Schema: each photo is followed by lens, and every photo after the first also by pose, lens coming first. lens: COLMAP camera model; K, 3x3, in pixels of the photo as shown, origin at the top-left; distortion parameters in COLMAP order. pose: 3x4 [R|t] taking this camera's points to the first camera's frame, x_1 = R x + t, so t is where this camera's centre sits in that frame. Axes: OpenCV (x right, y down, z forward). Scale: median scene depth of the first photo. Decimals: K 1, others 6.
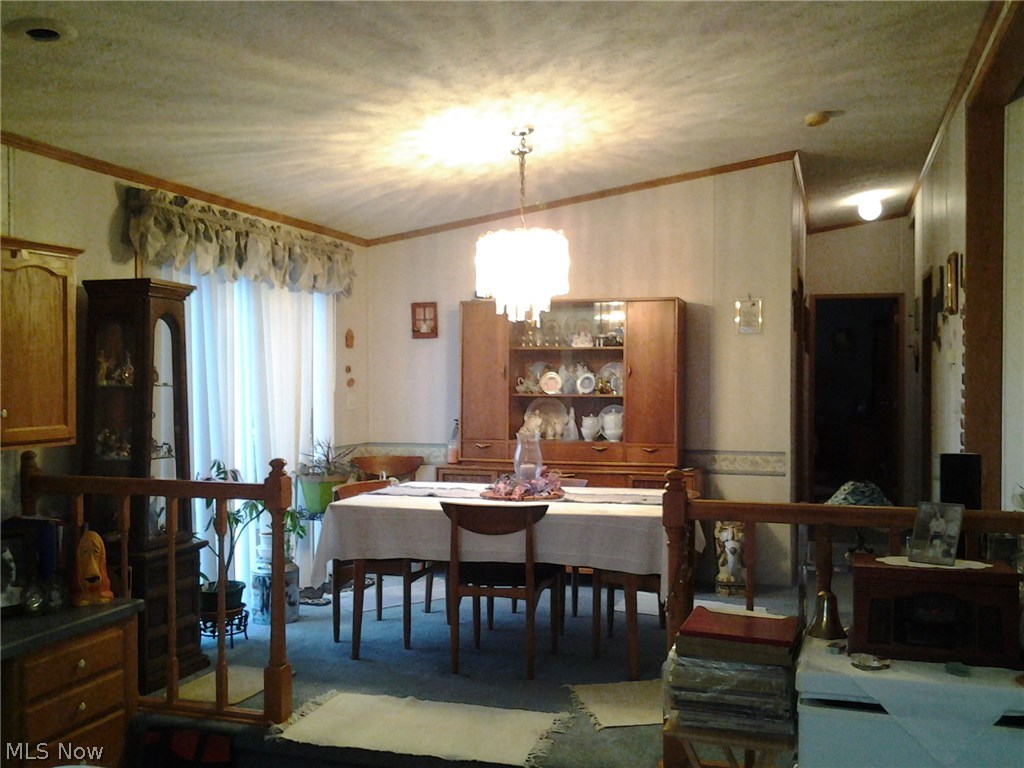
lens RADIAL K [[1035.4, 0, 513.2], [0, 1035.4, 383.9], [0, 0, 1]] dist [0.059754, 0.000000]
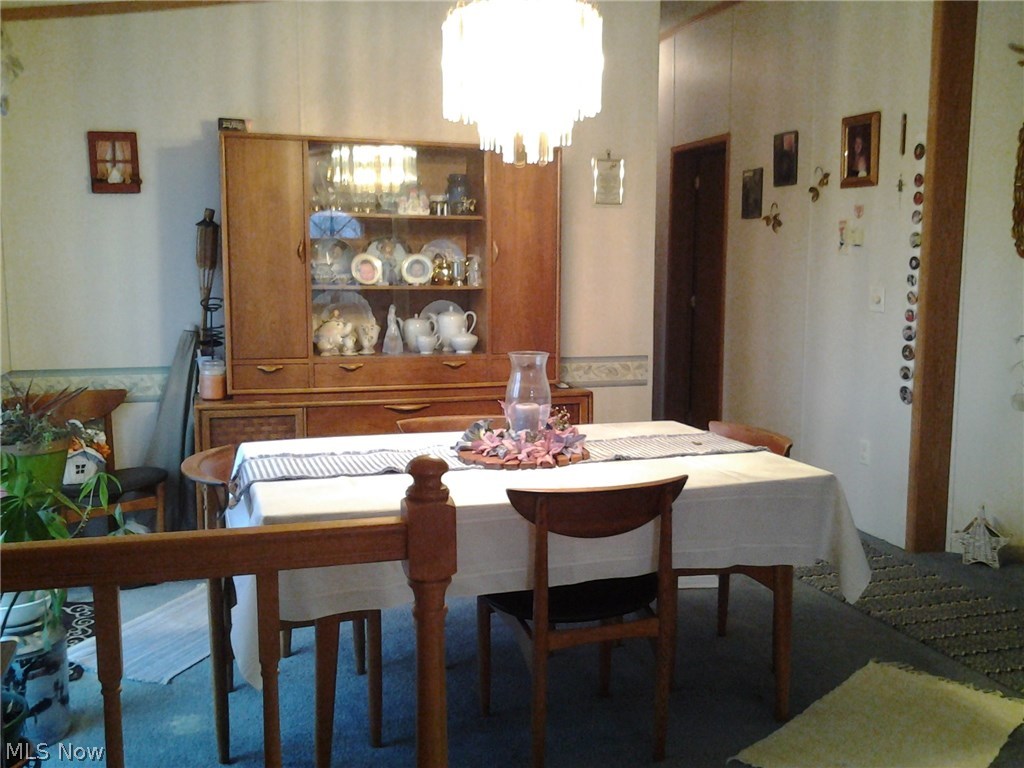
lens RADIAL K [[1035.4, 0, 513.1], [0, 1035.4, 384.2], [0, 0, 1]] dist [0.059754, 0.000000]
pose [[0.818942, -0.066347, 0.570029, -0.273299], [0.001502, 0.993539, 0.113482, -0.002874], [-0.573875, -0.092079, 0.813750, 0.402485]]
